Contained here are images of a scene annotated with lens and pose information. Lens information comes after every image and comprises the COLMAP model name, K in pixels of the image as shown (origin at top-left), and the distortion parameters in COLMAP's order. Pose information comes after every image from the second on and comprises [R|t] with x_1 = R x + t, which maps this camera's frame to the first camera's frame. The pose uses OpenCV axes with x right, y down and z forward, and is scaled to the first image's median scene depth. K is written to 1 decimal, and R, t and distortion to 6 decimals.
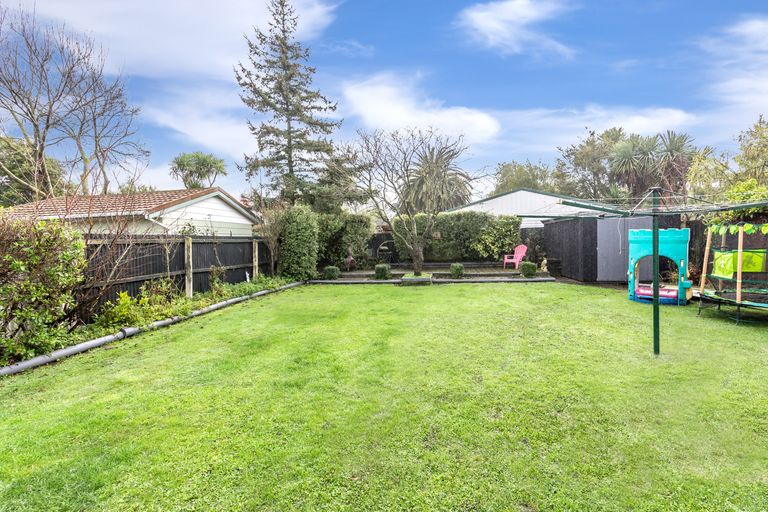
lens RADIAL K [[335.8, 0, 383.9], [0, 335.8, 259.0], [0, 0, 1]] dist [-0.000814, 0.000009]
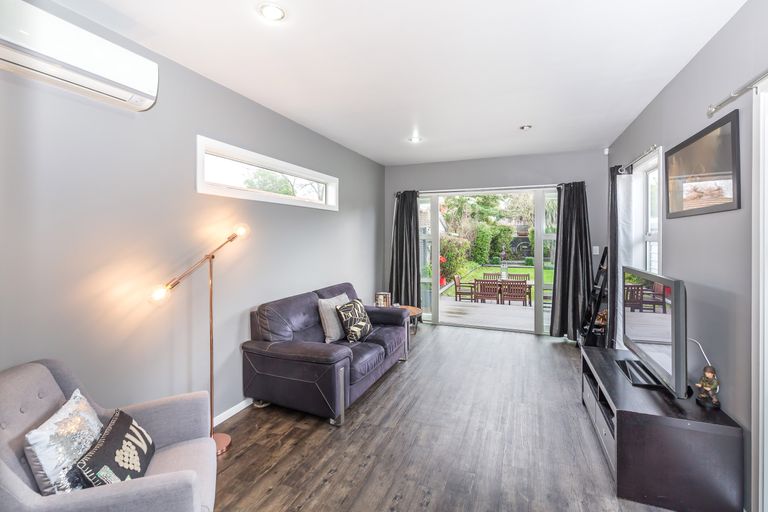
lens RADIAL K [[343.7, 0, 385.0], [0, 343.7, 235.5], [0, 0, 1]] dist [-0.000325, -0.000192]
pose [[0.977114, 0.024117, -0.211343, -0.330646], [-0.034640, 0.998330, -0.046230, 0.012829], [0.209875, 0.052493, 0.976318, -0.809374]]
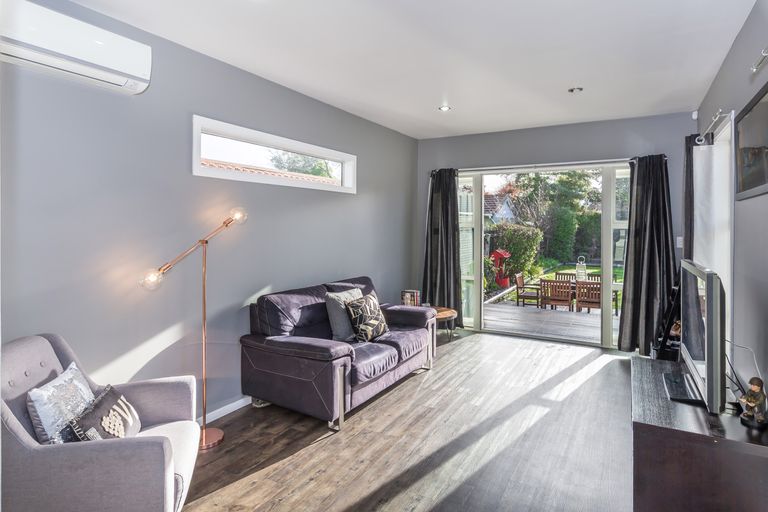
lens RADIAL K [[433.6, 0, 383.4], [0, 433.6, 224.3], [0, 0, 1]] dist [0.002511, 0.000653]
pose [[0.937980, 0.028267, -0.345535, -0.295452], [-0.045224, 0.998131, -0.041108, 0.014980], [0.343727, 0.054185, 0.937505, -0.827488]]
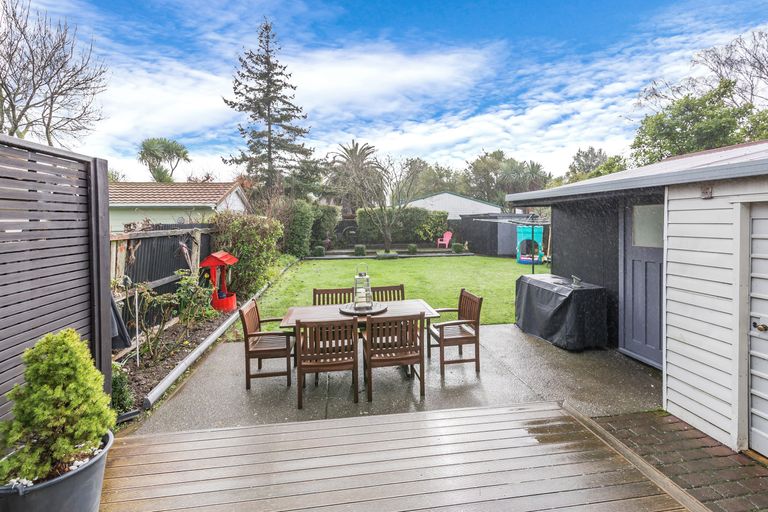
lens RADIAL K [[343.7, 0, 385.0], [0, 343.7, 235.5], [0, 0, 1]] dist [-0.000325, -0.000192]
pose [[0.950917, 0.009884, 0.309290, -0.314002], [-0.004658, 0.999834, -0.017630, 0.002345], [-0.309412, 0.015324, 0.950804, -0.333086]]
